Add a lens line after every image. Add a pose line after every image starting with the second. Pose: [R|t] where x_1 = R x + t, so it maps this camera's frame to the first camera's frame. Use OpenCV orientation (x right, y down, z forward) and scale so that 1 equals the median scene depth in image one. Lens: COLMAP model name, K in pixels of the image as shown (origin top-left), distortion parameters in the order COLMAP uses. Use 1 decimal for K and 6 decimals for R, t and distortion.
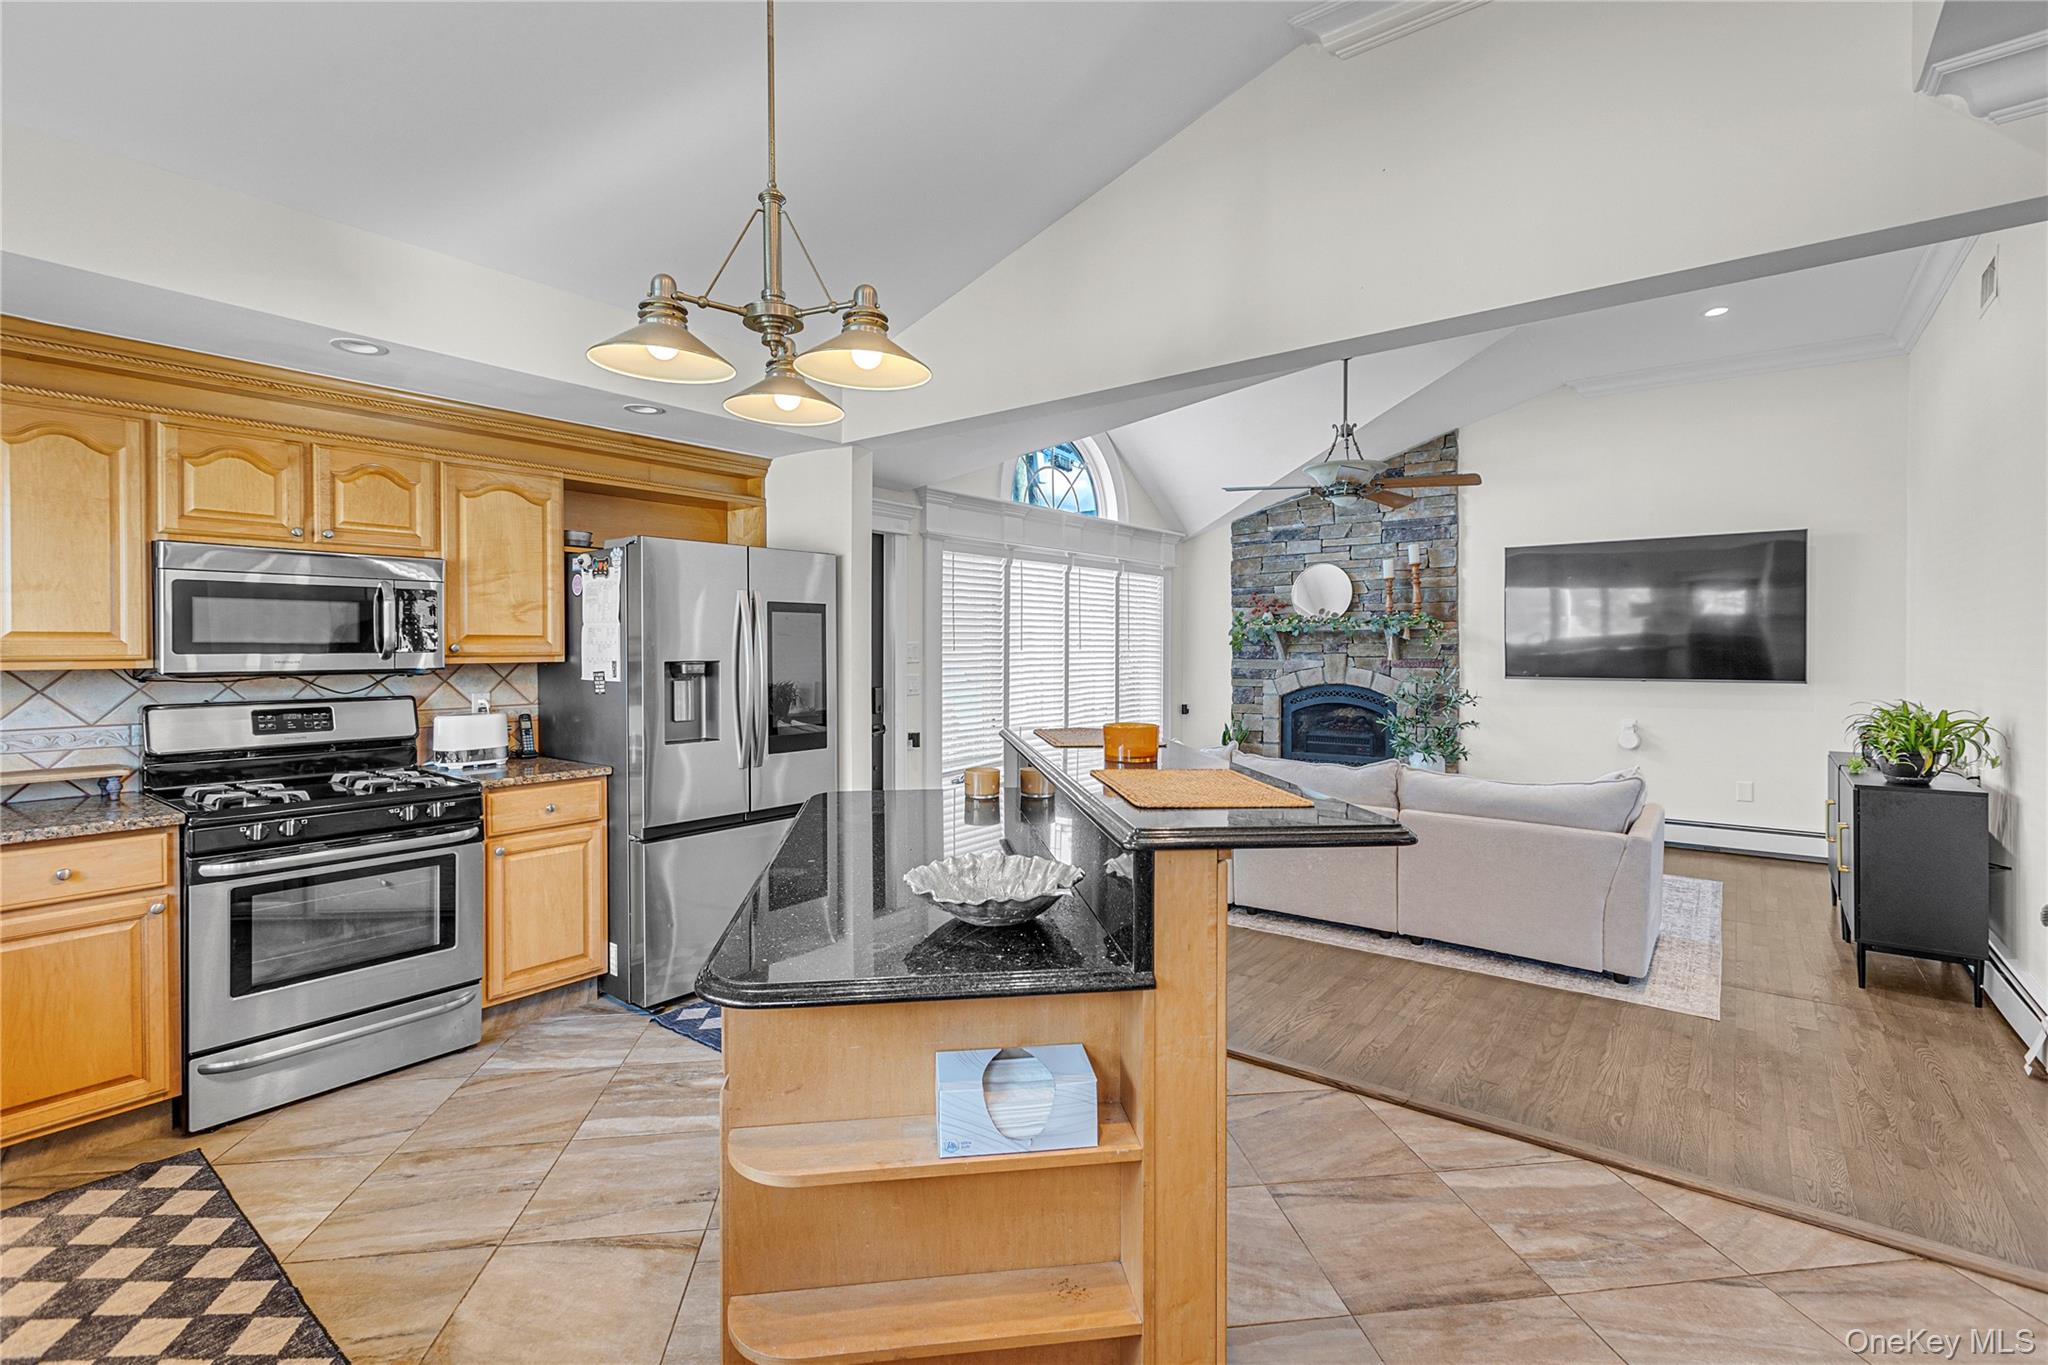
lens RADIAL K [[925.8, 0, 1023.5], [0, 925.8, 649.0], [0, 0, 1]] dist [0.000216, 0.000335]
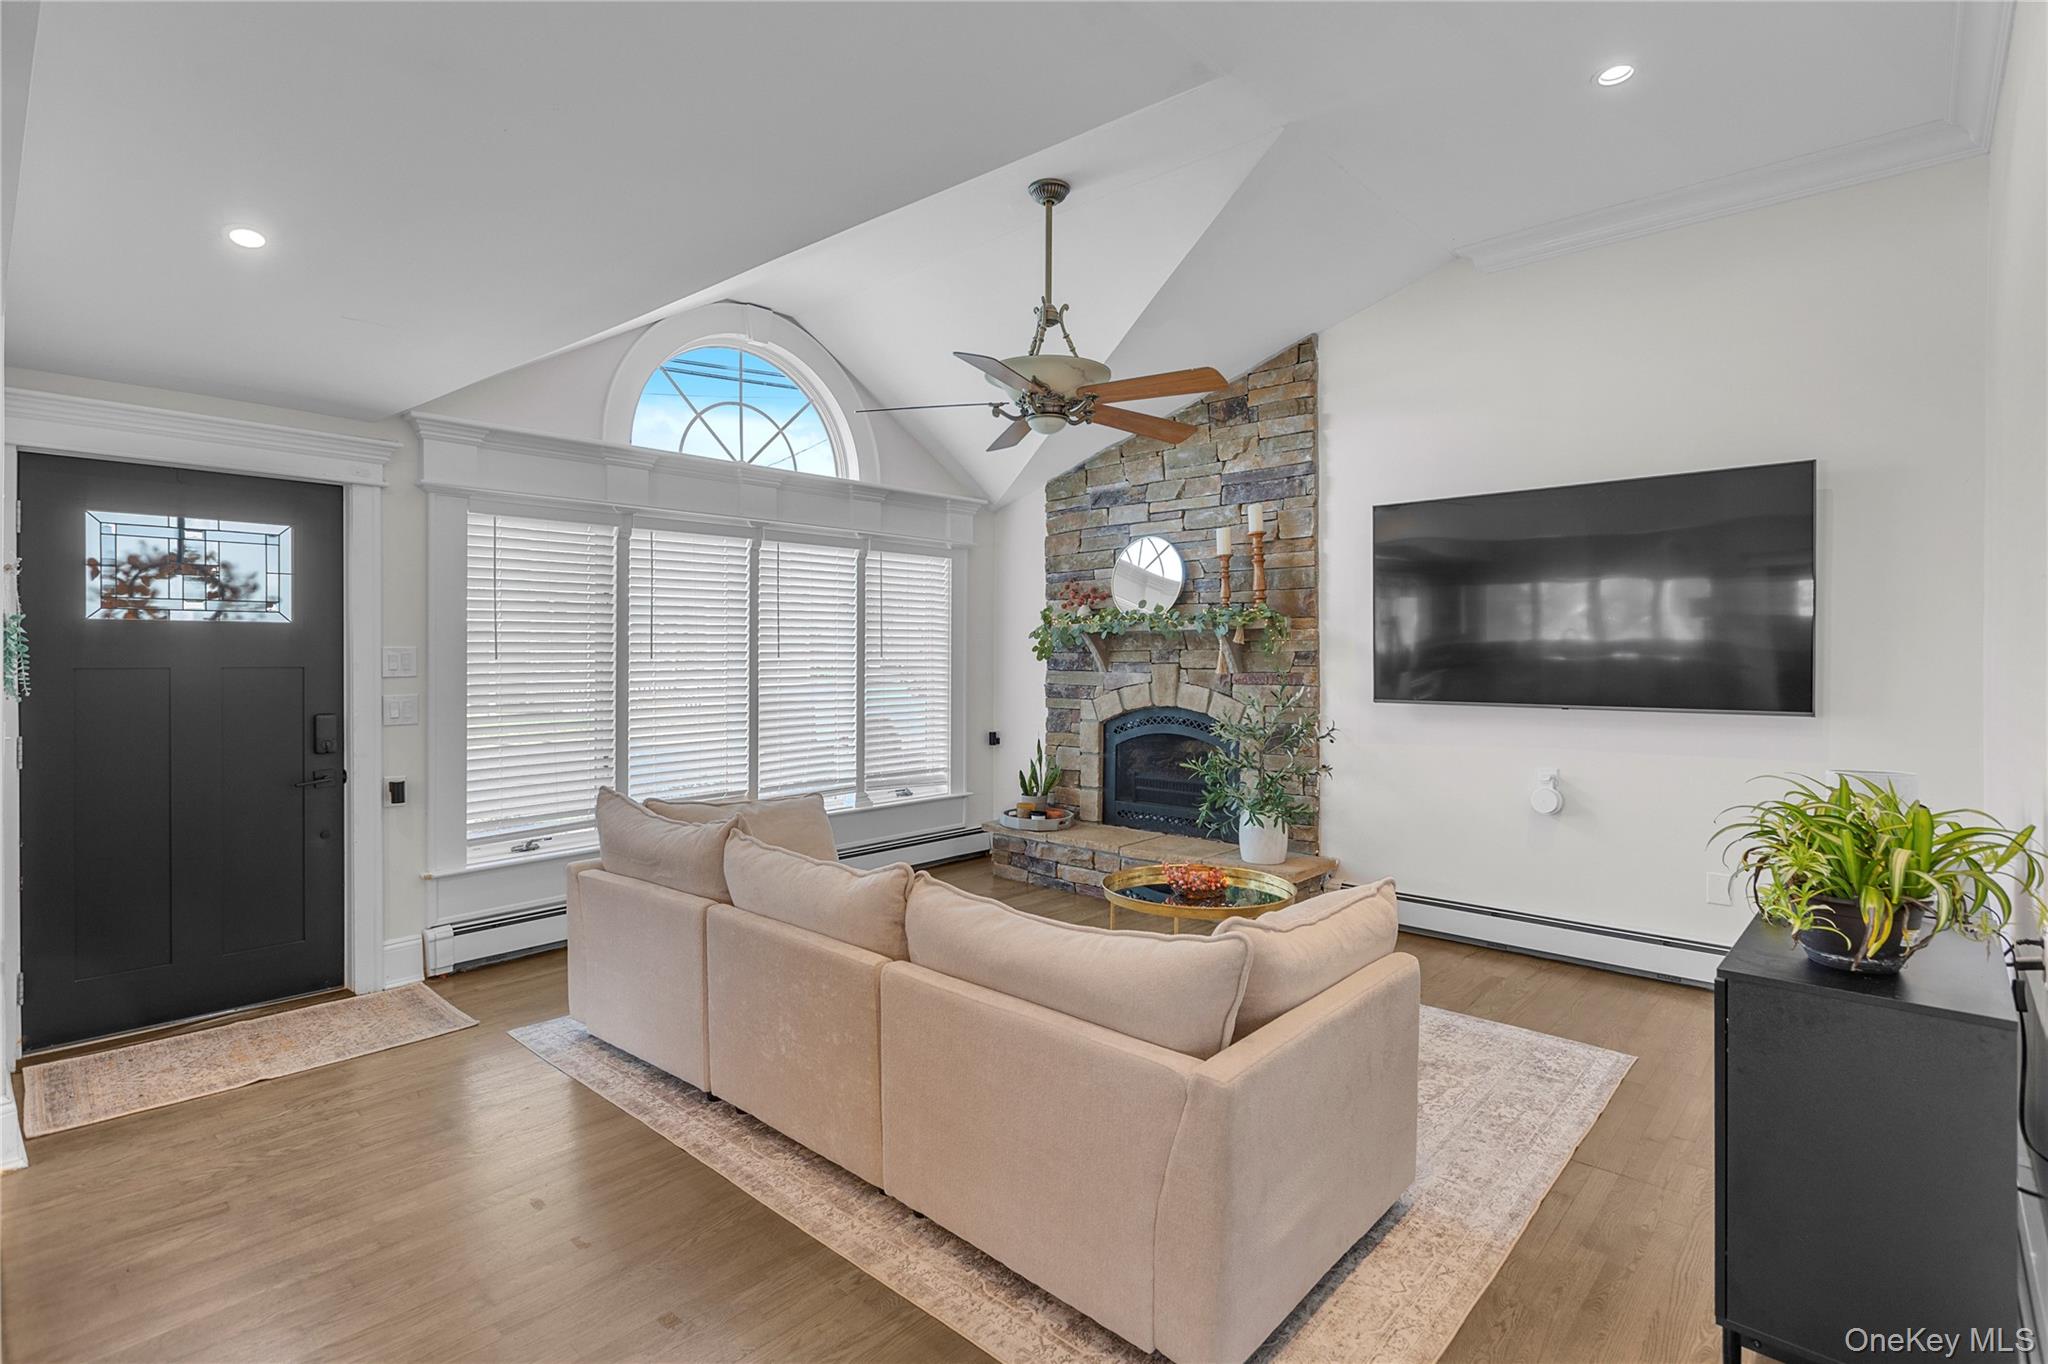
lens RADIAL K [[986.0, 0, 1018.4], [0, 986.0, 653.4], [0, 0, 1]] dist [-0.001906, -0.001240]
pose [[0.996523, 0.000934, -0.083318, 0.303254], [-0.001177, 0.999995, -0.002866, -0.000784], [0.083315, 0.002954, 0.996519, 0.253887]]
